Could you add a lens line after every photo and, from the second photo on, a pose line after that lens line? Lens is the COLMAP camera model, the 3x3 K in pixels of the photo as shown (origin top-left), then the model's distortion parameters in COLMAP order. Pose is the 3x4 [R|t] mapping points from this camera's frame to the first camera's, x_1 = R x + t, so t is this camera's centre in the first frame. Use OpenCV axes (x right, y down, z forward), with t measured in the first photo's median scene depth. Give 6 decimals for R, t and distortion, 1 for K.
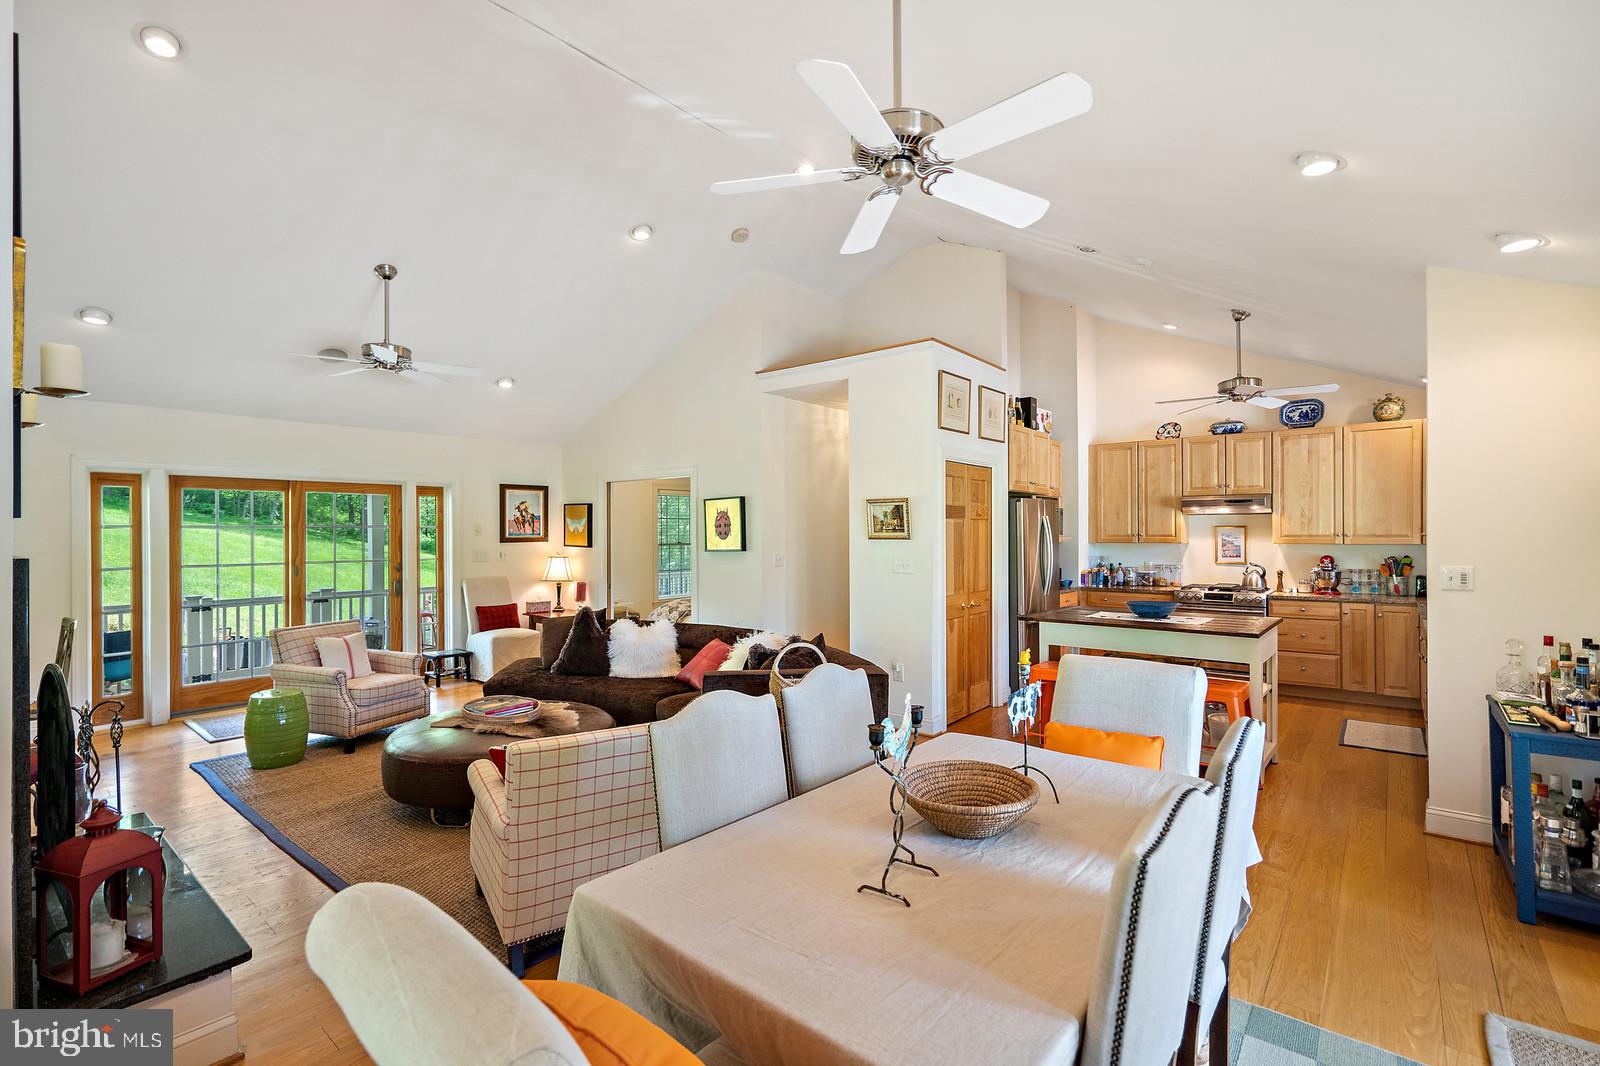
lens RADIAL K [[725.4, 0, 801.1], [0, 725.4, 531.6], [0, 0, 1]] dist [-0.003111, 0.002004]
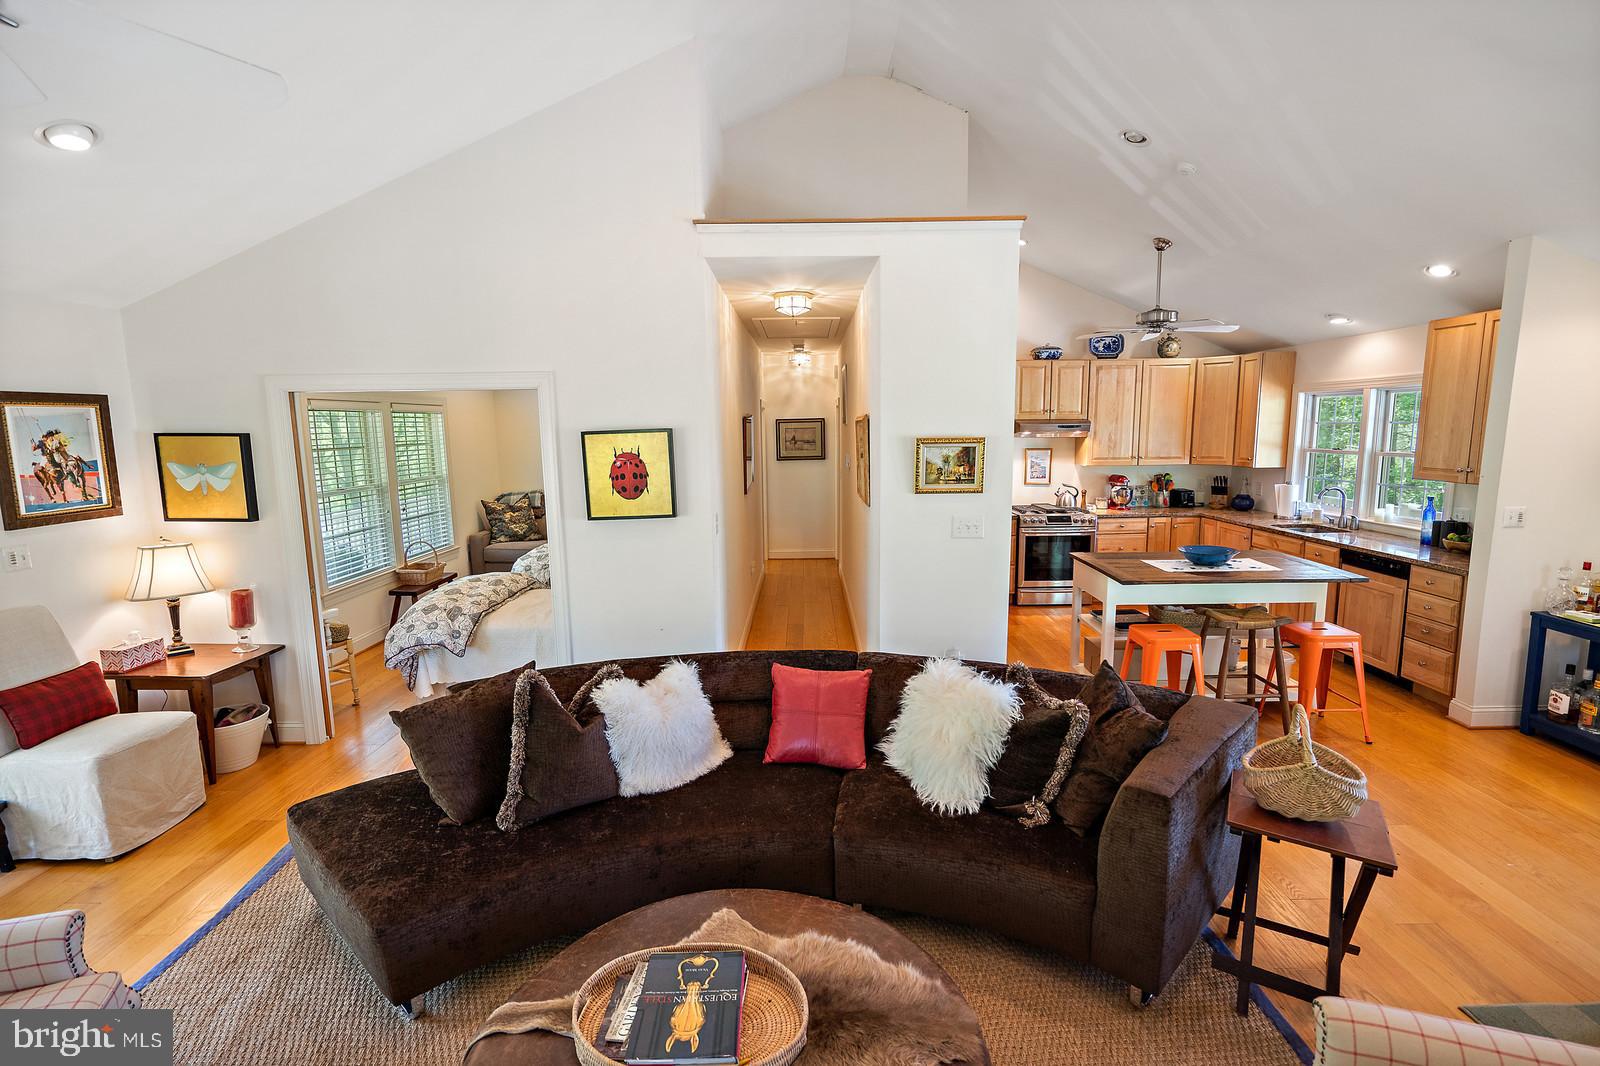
lens RADIAL K [[725.4, 0, 799.5], [0, 725.4, 528.8], [0, 0, 1]] dist [-0.003111, 0.002004]
pose [[0.769979, -0.097608, 0.630559, -0.368333], [0.009515, 0.989877, 0.141609, -0.047422], [-0.637998, -0.103036, 0.763113, 0.427027]]
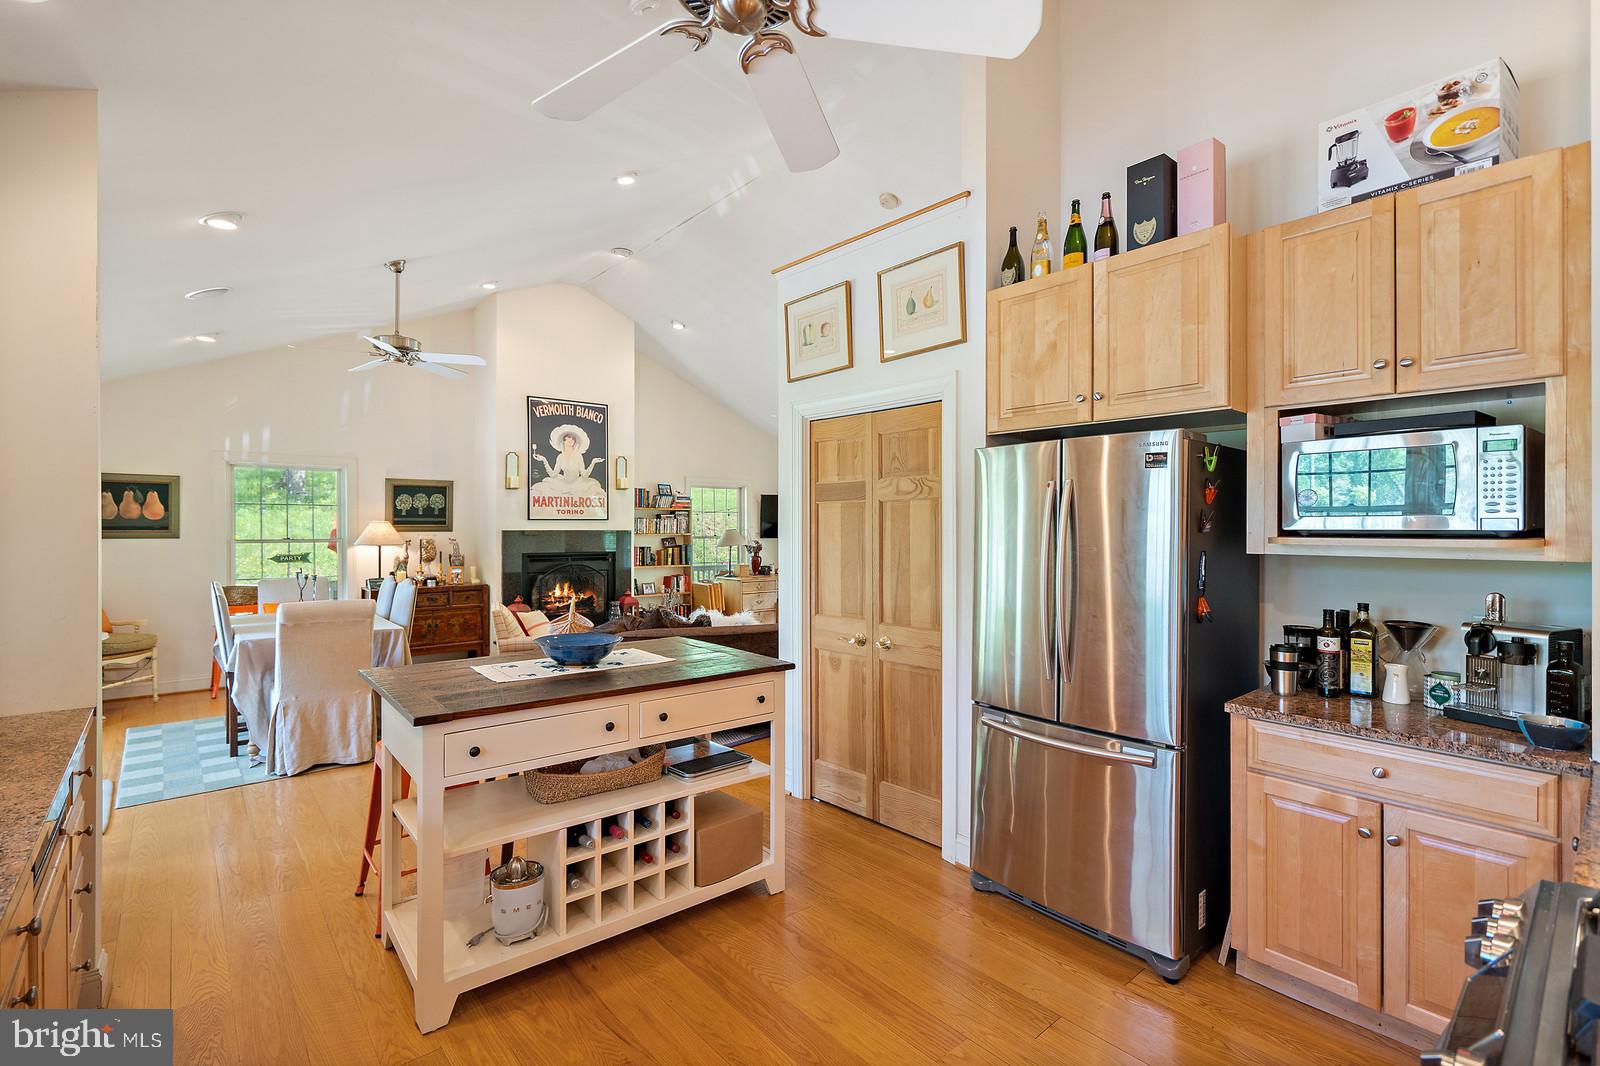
lens RADIAL K [[725.4, 0, 797.7], [0, 725.4, 533.9], [0, 0, 1]] dist [-0.003111, 0.002004]
pose [[-0.160422, 0.011757, -0.986979, 0.730134], [0.003360, 0.999930, 0.011365, 0.002894], [0.987043, -0.001493, -0.160450, 0.886165]]
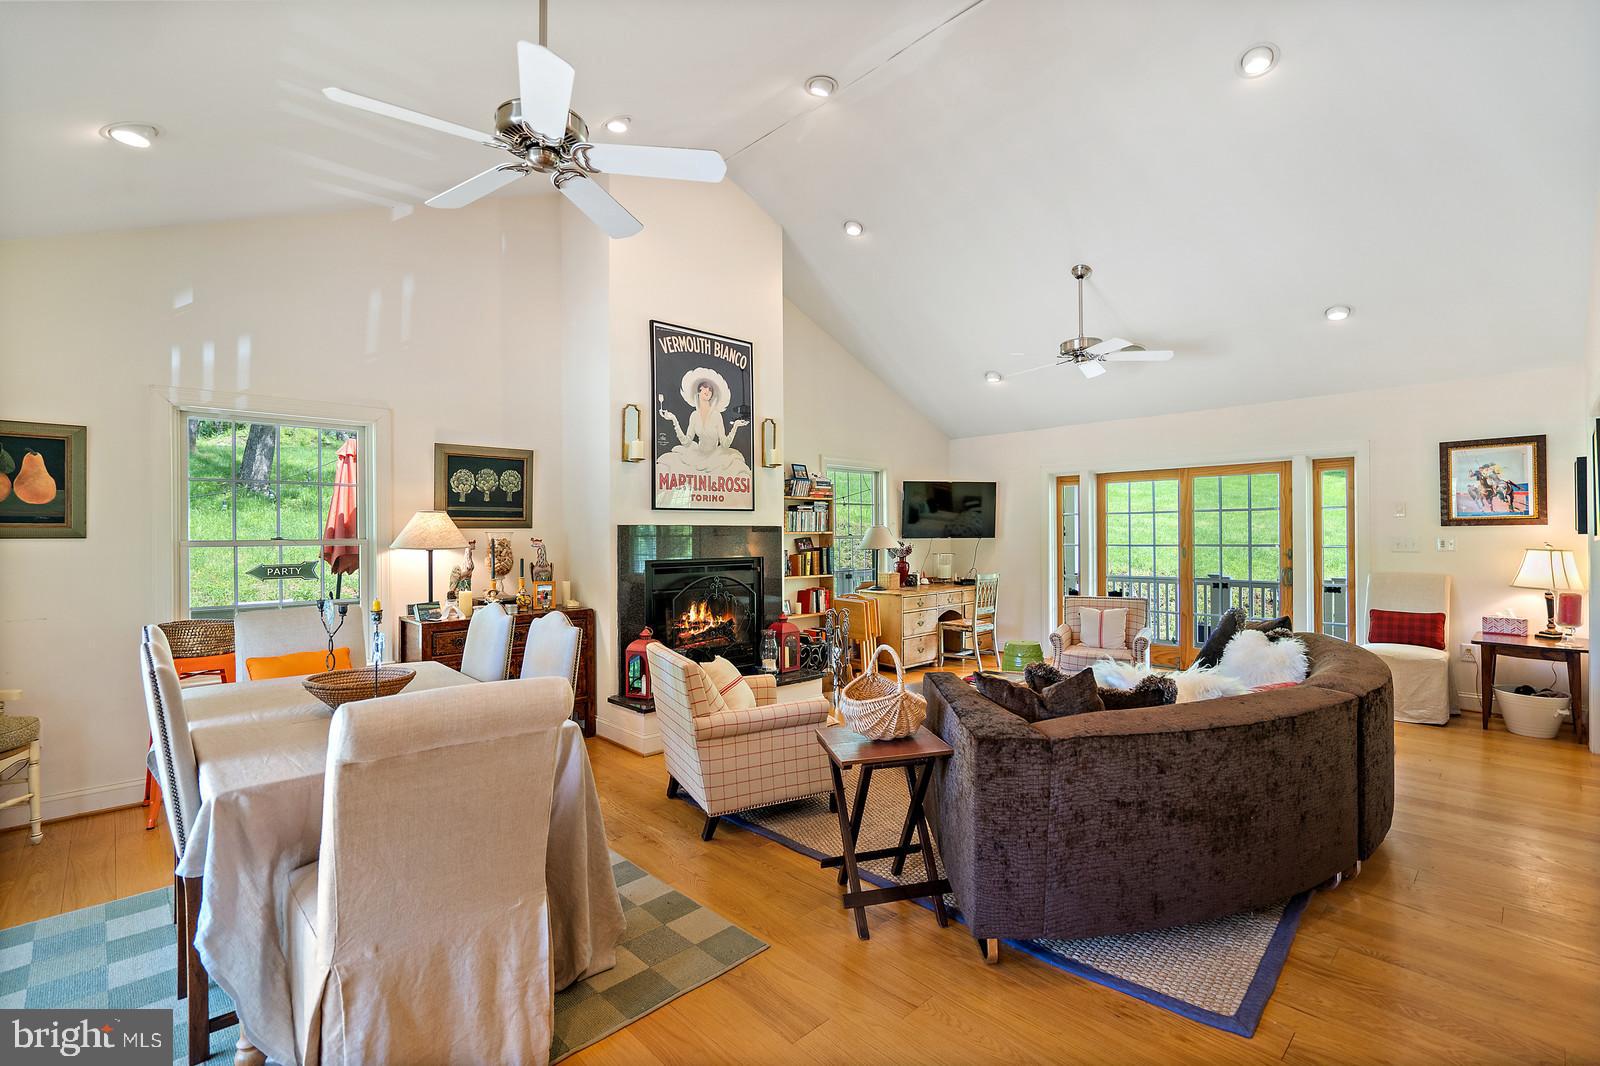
lens RADIAL K [[725.4, 0, 803.2], [0, 725.4, 533.7], [0, 0, 1]] dist [-0.003111, 0.002004]
pose [[-0.108288, 0.004952, -0.994107, 0.400483], [0.009367, 0.999948, 0.003960, 0.015877], [0.994075, -0.008883, -0.108329, 0.521426]]
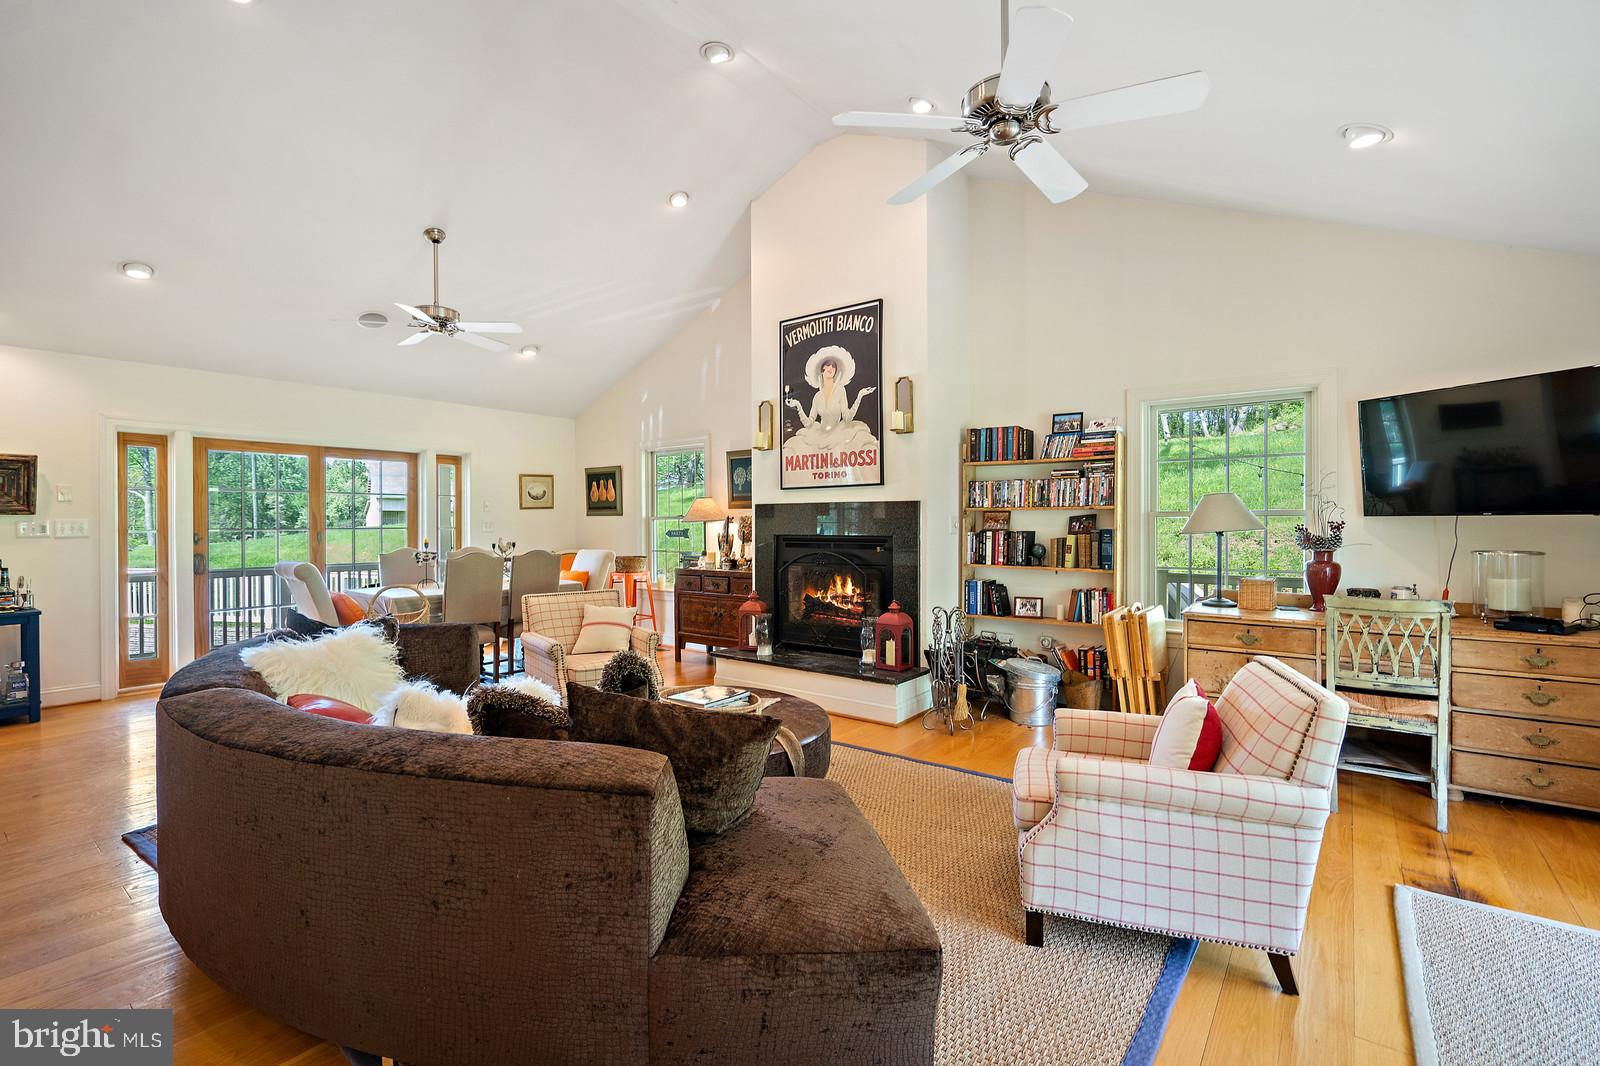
lens RADIAL K [[725.4, 0, 800.5], [0, 725.4, 524.0], [0, 0, 1]] dist [-0.003111, 0.002004]
pose [[-0.999394, 0.008571, -0.033727, -0.316002], [0.008547, 0.999963, 0.000876, 0.031700], [0.033733, 0.000587, -0.999431, 1.127478]]
